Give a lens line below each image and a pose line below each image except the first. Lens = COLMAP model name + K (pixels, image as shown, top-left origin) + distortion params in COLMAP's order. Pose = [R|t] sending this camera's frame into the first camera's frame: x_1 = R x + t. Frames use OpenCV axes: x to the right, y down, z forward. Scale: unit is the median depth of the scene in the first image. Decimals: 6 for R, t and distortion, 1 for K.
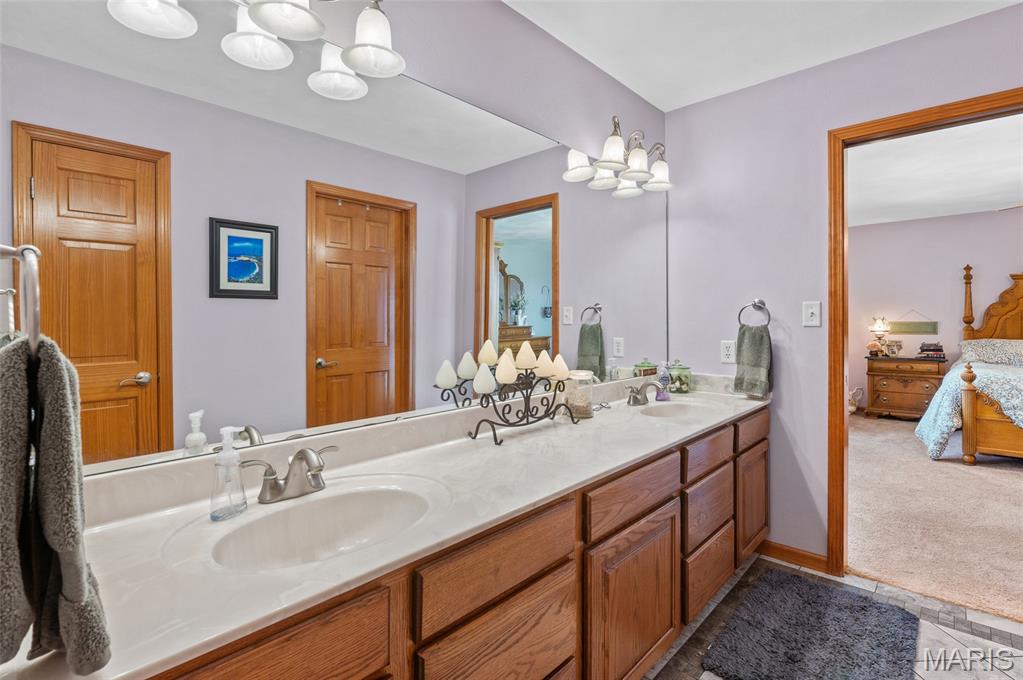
lens RADIAL K [[483.5, 0, 511.8], [0, 483.5, 323.1], [0, 0, 1]] dist [-0.011403, -0.000256]
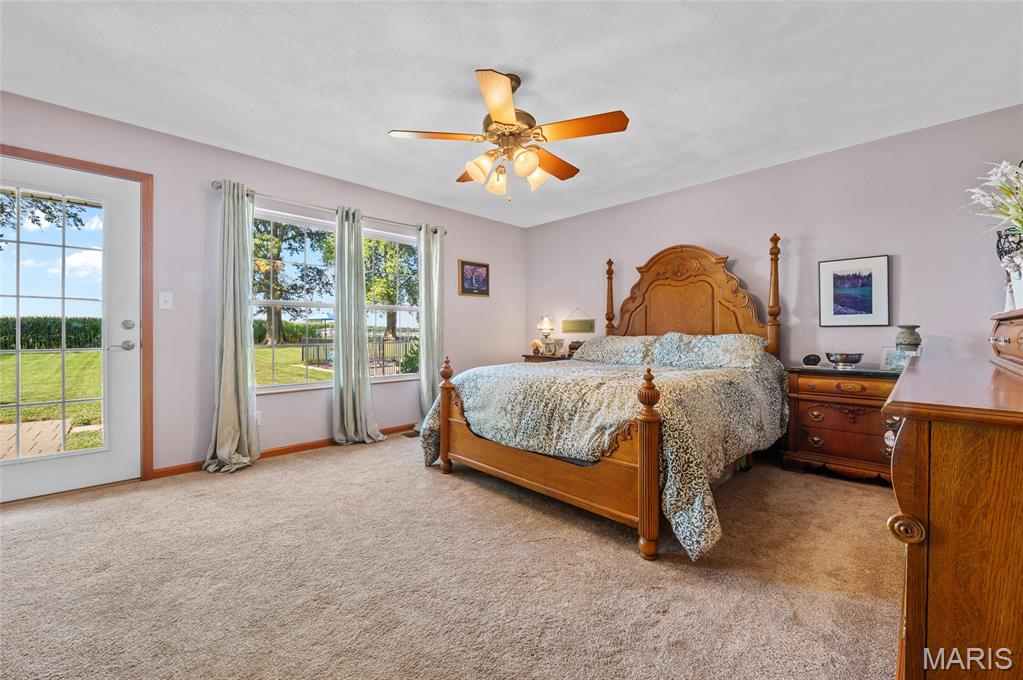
lens RADIAL K [[402.7, 0, 512.8], [0, 402.7, 334.2], [0, 0, 1]] dist [-0.001721, -0.002361]
pose [[0.999330, 0.006967, -0.035924, 0.743666], [-0.006946, 0.999976, 0.000717, 0.027224], [0.035928, -0.000467, 0.999354, 0.178344]]
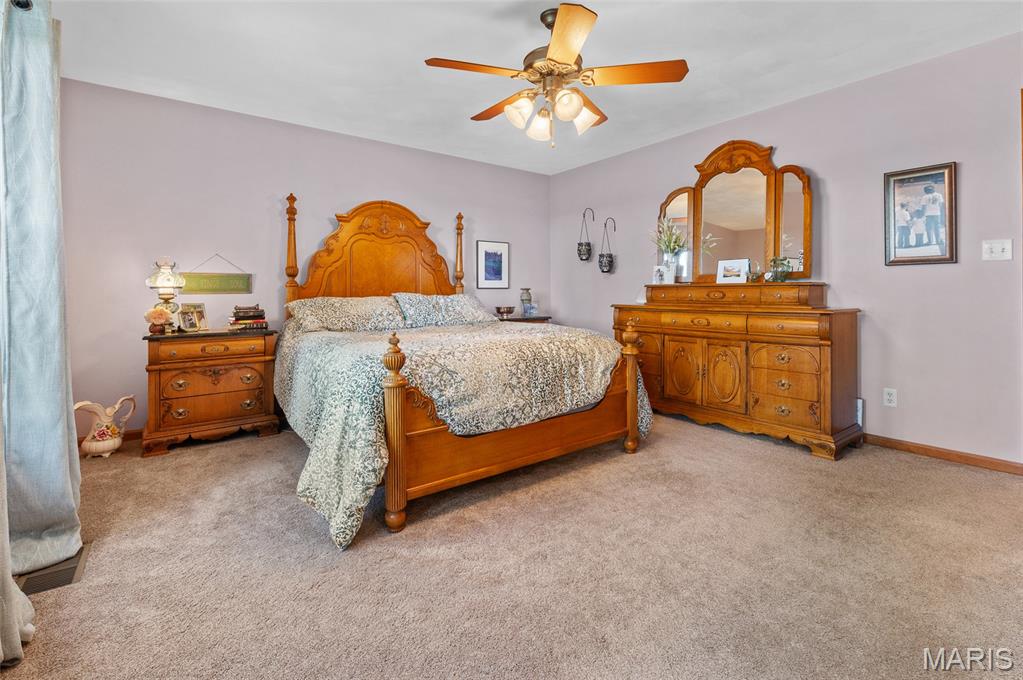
lens RADIAL K [[455.9, 0, 508.7], [0, 455.9, 292.8], [0, 0, 1]] dist [-0.002785, -0.000821]
pose [[0.179709, 0.006739, 0.983697, 0.329604], [0.005124, 0.999957, -0.007786, 0.029233], [-0.983706, 0.006440, 0.179667, 0.530838]]
